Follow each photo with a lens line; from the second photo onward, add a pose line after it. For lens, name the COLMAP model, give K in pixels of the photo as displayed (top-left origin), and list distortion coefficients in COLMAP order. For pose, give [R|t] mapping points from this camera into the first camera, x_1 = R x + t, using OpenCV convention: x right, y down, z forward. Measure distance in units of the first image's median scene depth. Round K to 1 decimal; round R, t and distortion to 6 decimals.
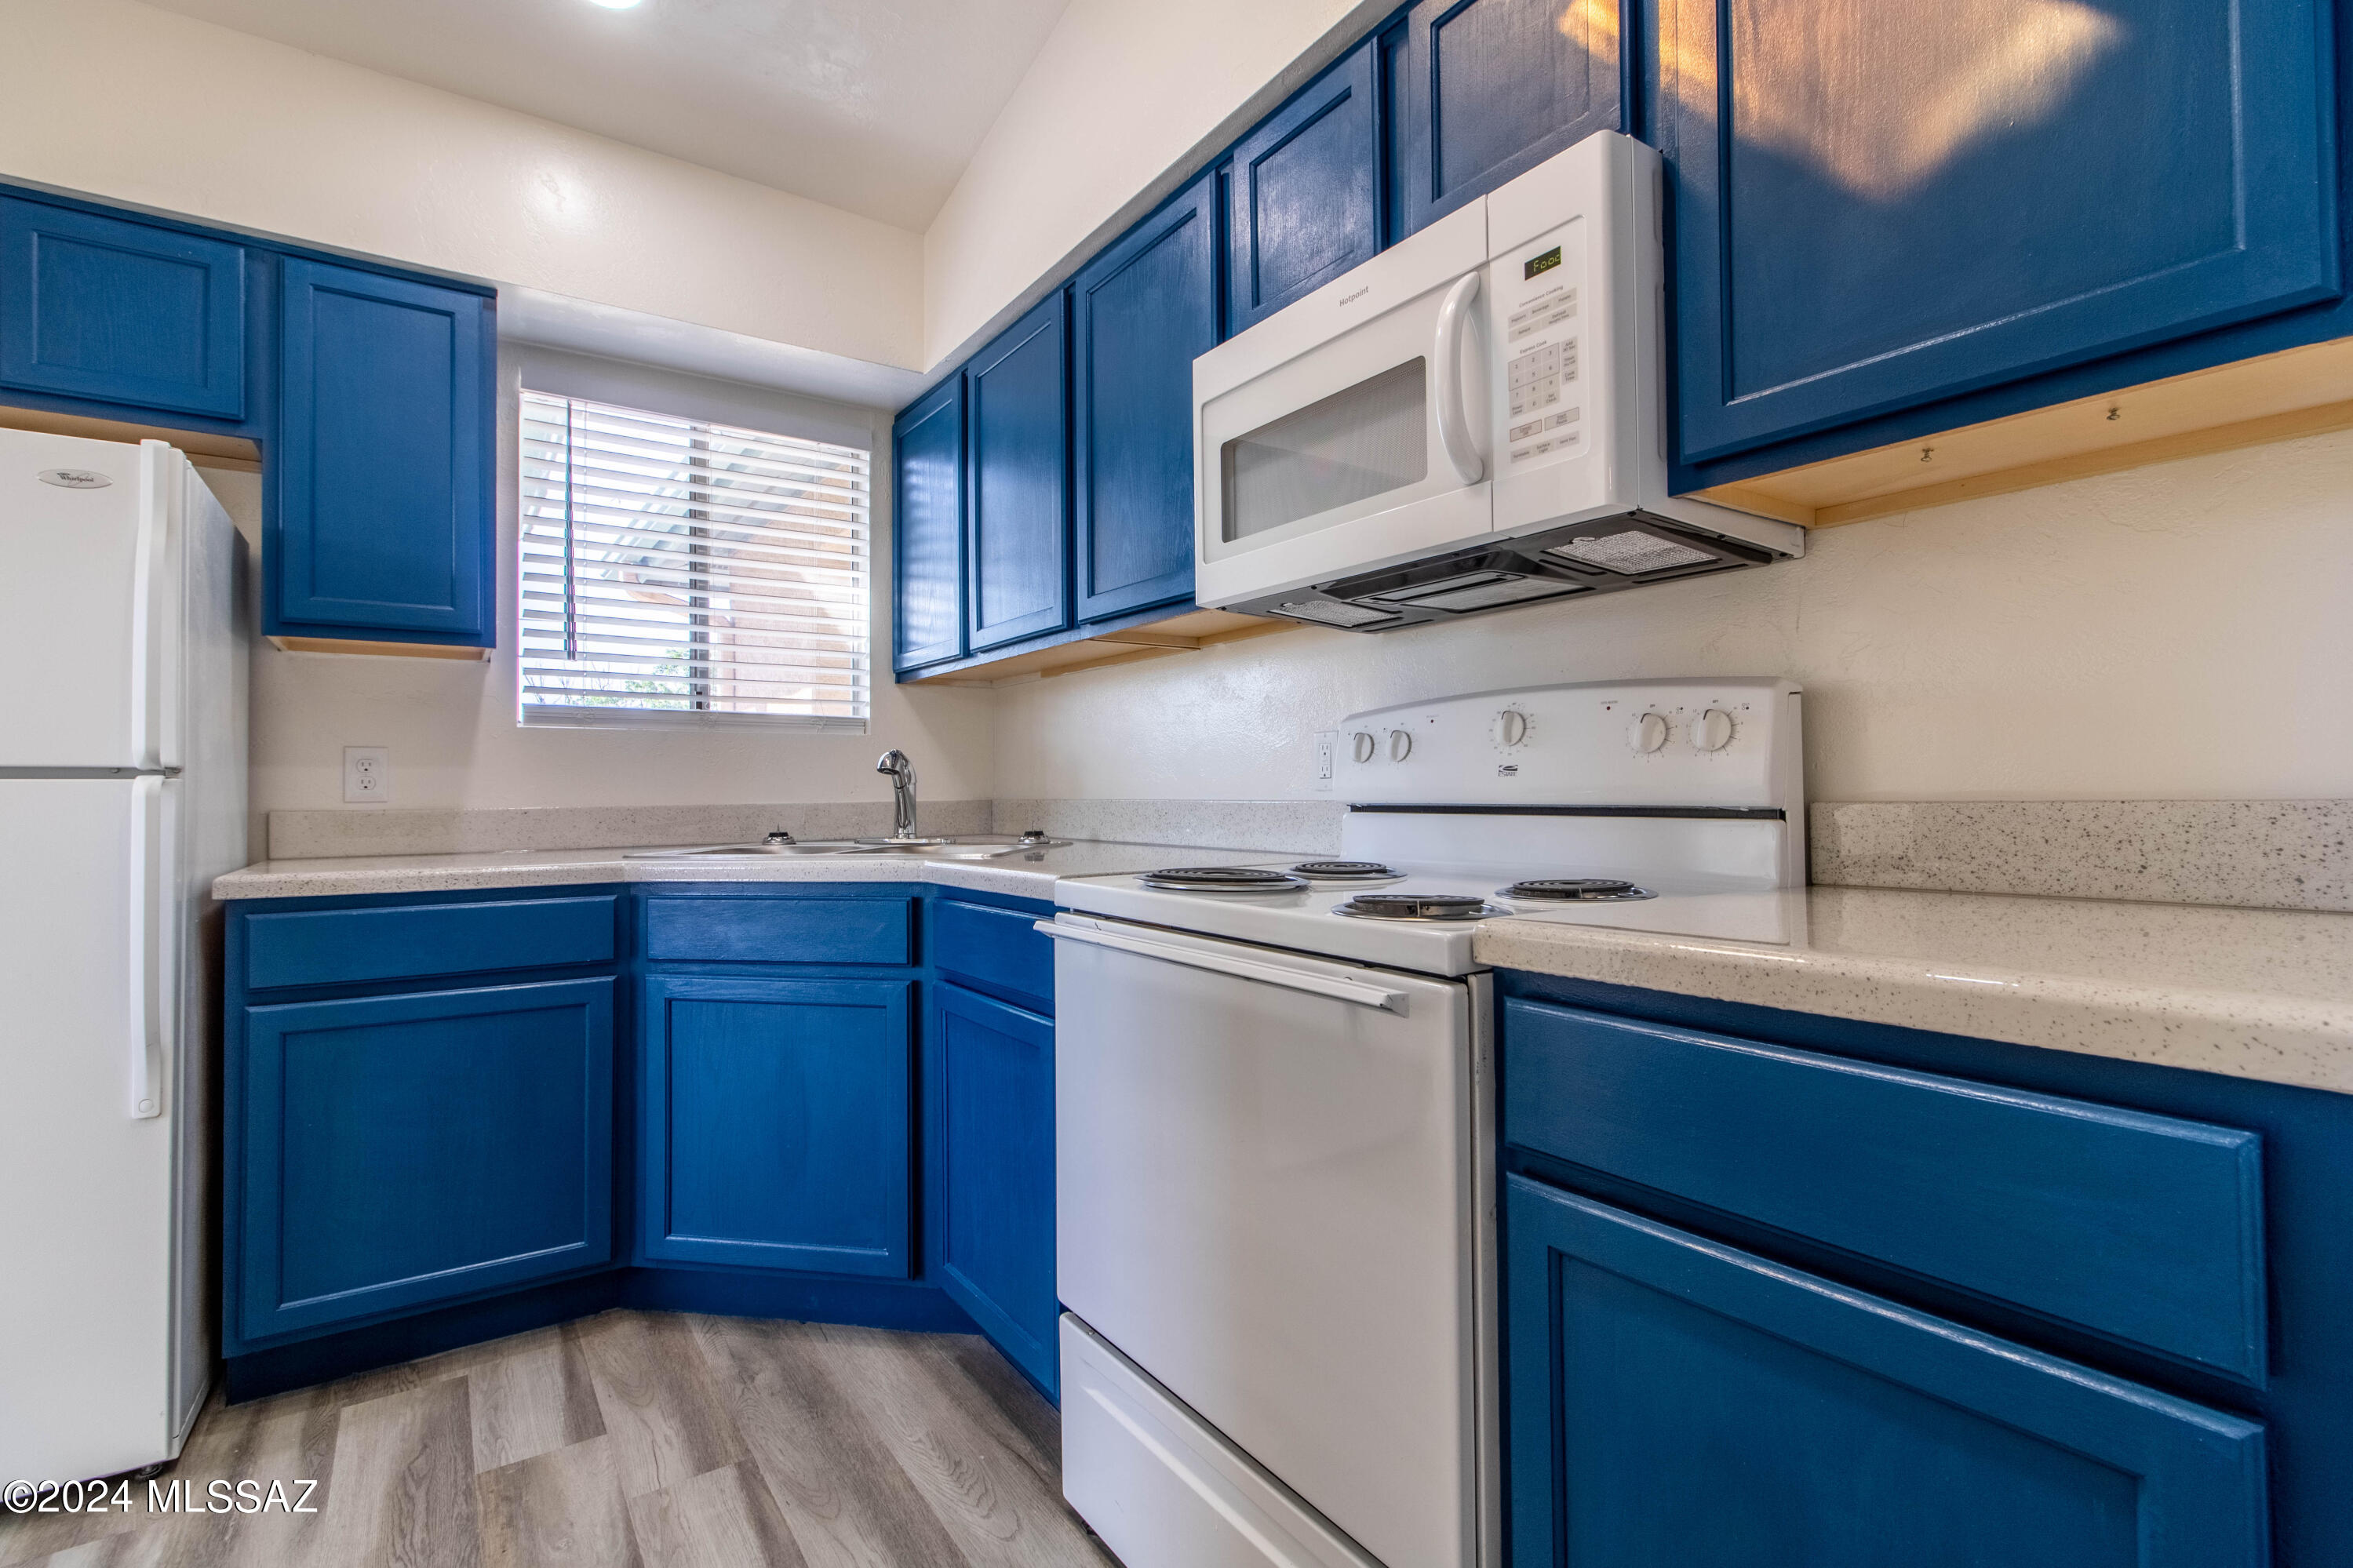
lens RADIAL K [[1095.6, 0, 1188.6], [0, 1095.6, 773.9], [0, 0, 1]] dist [0.001862, 0.000184]
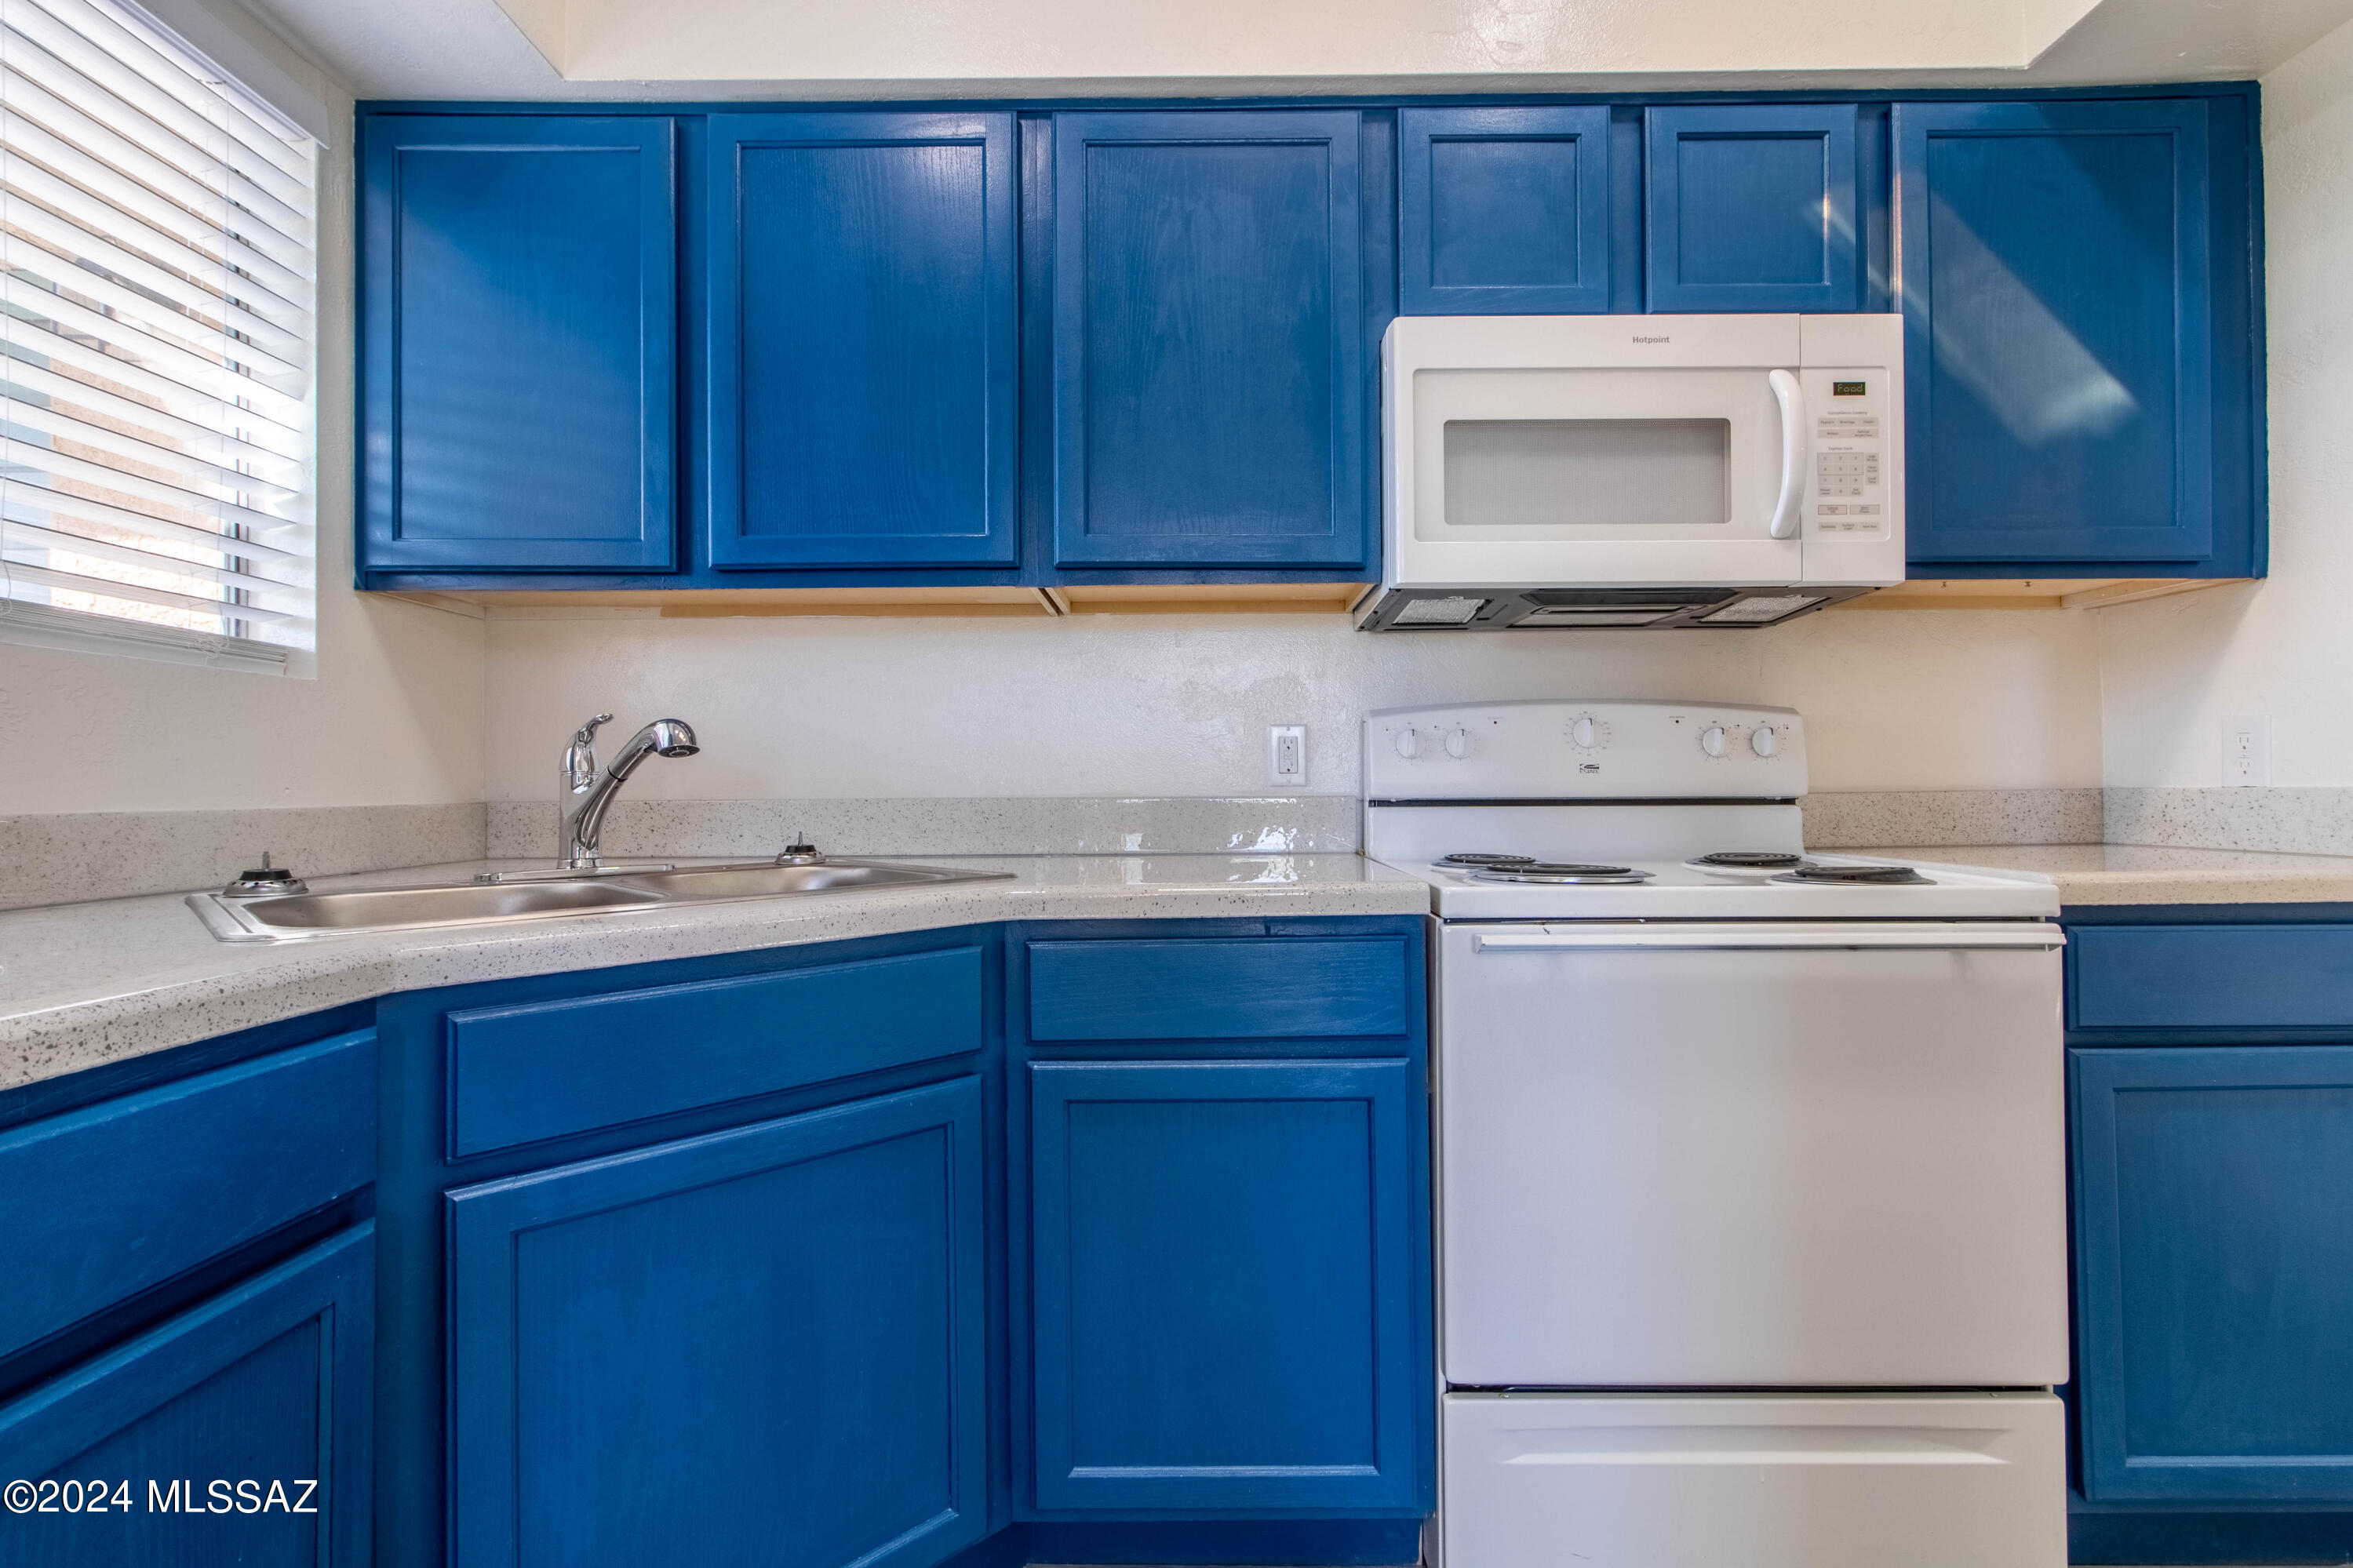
lens RADIAL K [[1095.6, 0, 1182.8], [0, 1095.6, 780.0], [0, 0, 1]] dist [0.001862, 0.000184]
pose [[0.575989, 0.009293, 0.817405, -1.201832], [-0.011160, 0.999932, -0.003504, 0.023633], [-0.817381, -0.007105, 0.576053, 0.870702]]
